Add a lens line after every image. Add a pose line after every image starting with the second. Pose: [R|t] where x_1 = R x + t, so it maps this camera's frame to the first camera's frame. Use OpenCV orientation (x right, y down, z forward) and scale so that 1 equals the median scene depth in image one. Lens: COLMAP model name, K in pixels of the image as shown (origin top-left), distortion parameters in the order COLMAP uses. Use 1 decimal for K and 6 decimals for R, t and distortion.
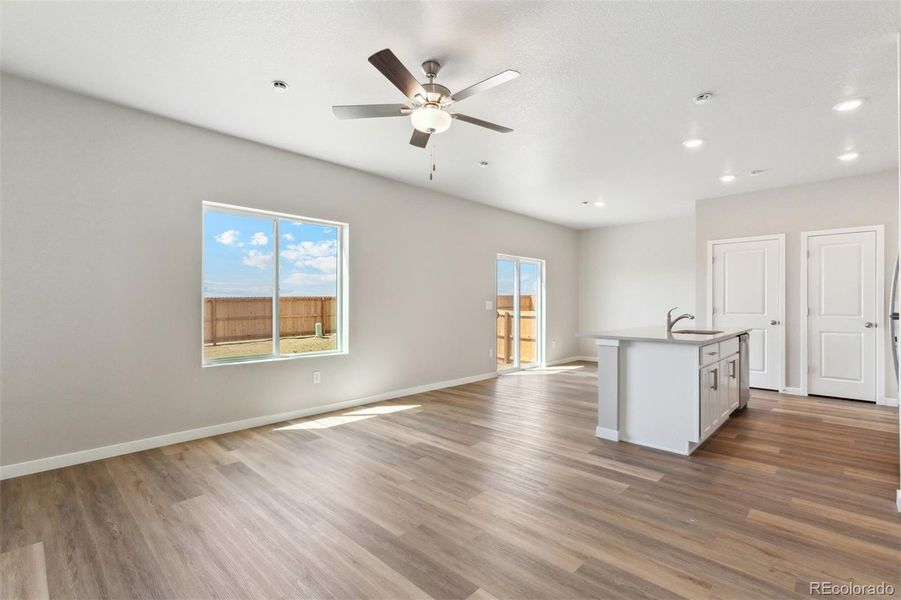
lens RADIAL K [[415.5, 0, 450.5], [0, 415.5, 300.0], [0, 0, 1]] dist [0.001058, 0.000797]
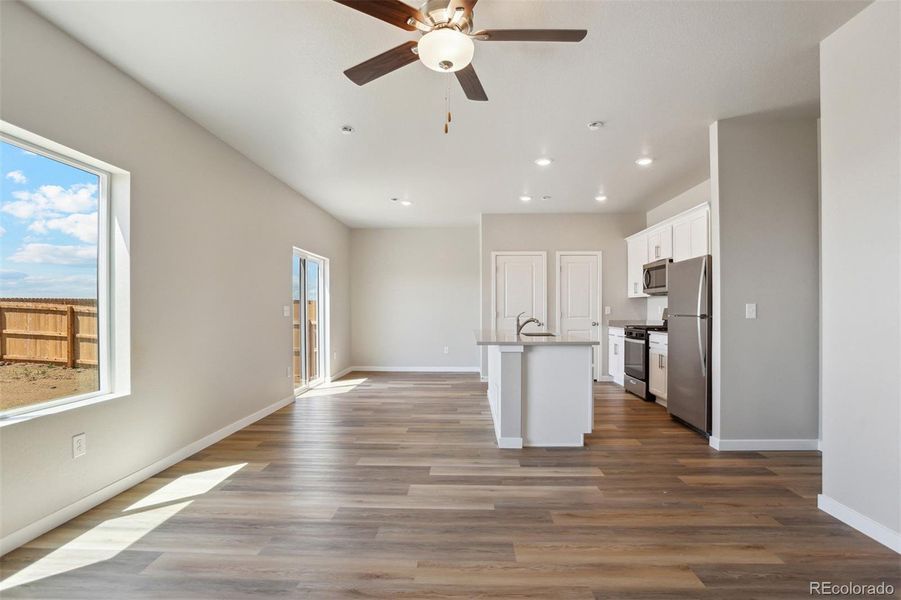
lens RADIAL K [[440.0, 0, 450.6], [0, 440.0, 310.6], [0, 0, 1]] dist [-0.075721, 0.038285]
pose [[0.747780, -0.004717, 0.663930, -0.371164], [-0.003563, 0.999932, 0.011118, 0.002543], [-0.663937, -0.010680, 0.747712, 0.308124]]
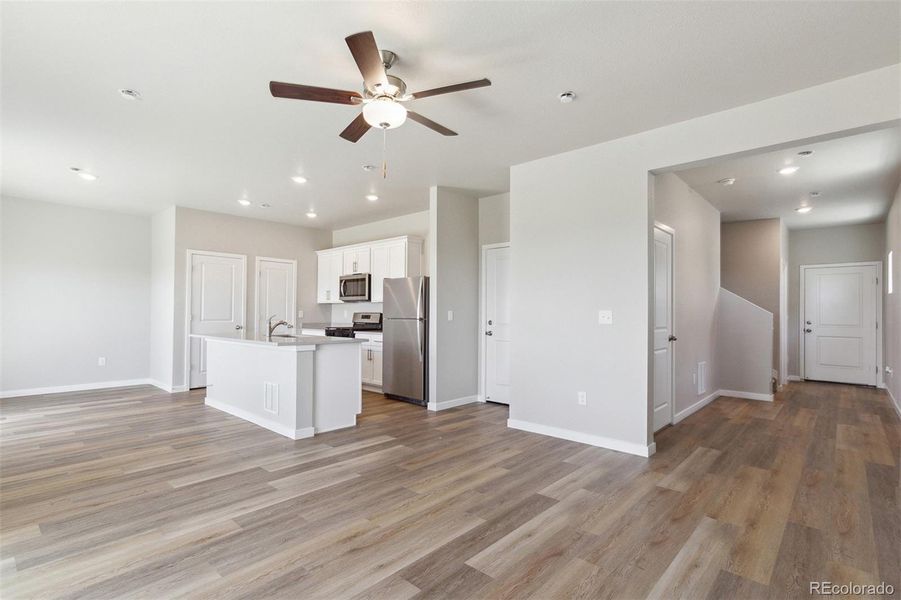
lens RADIAL K [[437.1, 0, 439.5], [0, 437.1, 306.3], [0, 0, 1]] dist [0.000861, 0.000958]
pose [[-0.015736, 0.017093, 0.999730, -0.706686], [-0.018426, 0.999679, -0.017382, 0.006269], [-0.999706, -0.018695, -0.015416, 0.619831]]
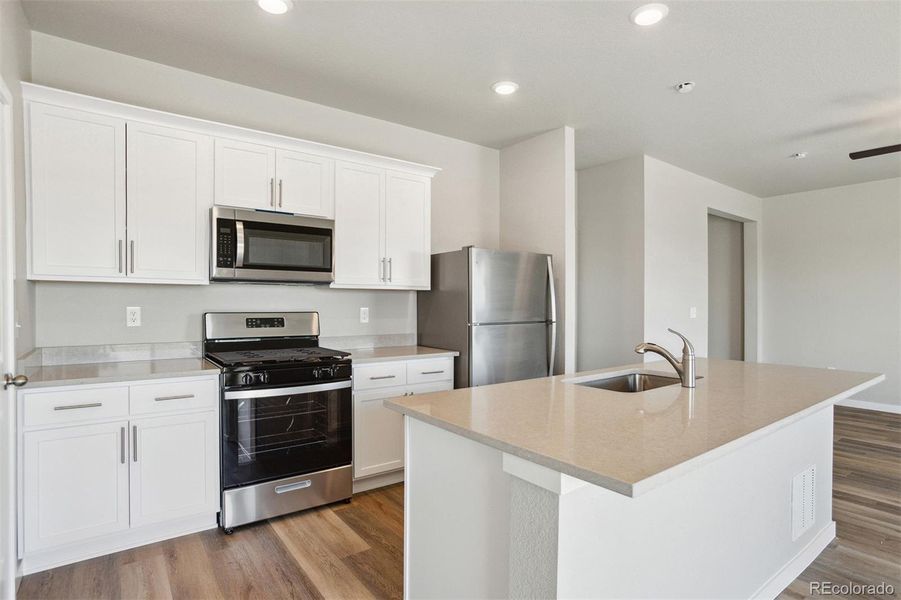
lens RADIAL K [[465.5, 0, 450.5], [0, 465.5, 300.0], [0, 0, 1]] dist [-0.074243, 0.028283]
pose [[-0.985176, -0.005653, 0.171452, 0.747890], [-0.008289, 0.999858, -0.014666, -0.004739], [-0.171345, -0.015870, -0.985083, 1.634435]]
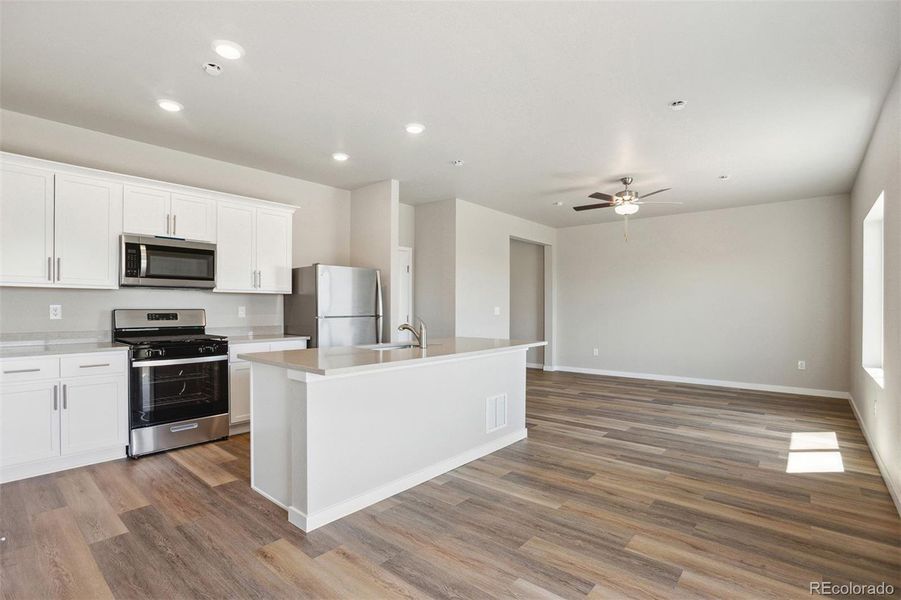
lens RADIAL K [[430.4, 0, 453.1], [0, 430.4, 305.6], [0, 0, 1]] dist [-0.079378, 0.033706]
pose [[-0.998311, -0.003446, -0.057986, 0.564155], [-0.002678, 0.999908, -0.013320, 0.009964], [0.058027, -0.013142, -0.998229, 1.941991]]
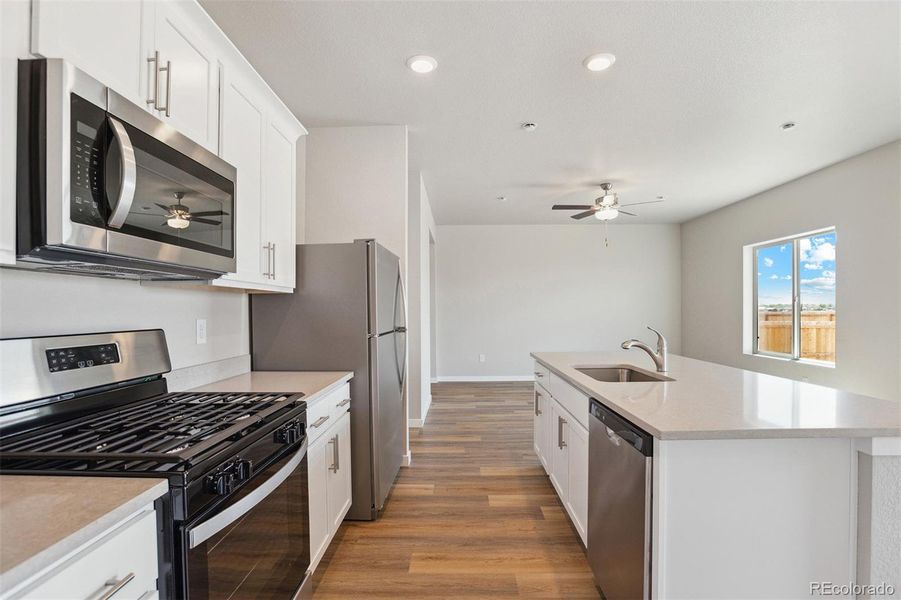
lens RADIAL K [[440.0, 0, 450.6], [0, 440.0, 310.6], [0, 0, 1]] dist [-0.075721, 0.038285]
pose [[-0.736672, 0.005206, -0.676230, 1.211959], [0.013482, 0.999885, -0.006989, -0.004747], [0.676115, -0.014266, -0.736658, 1.348149]]
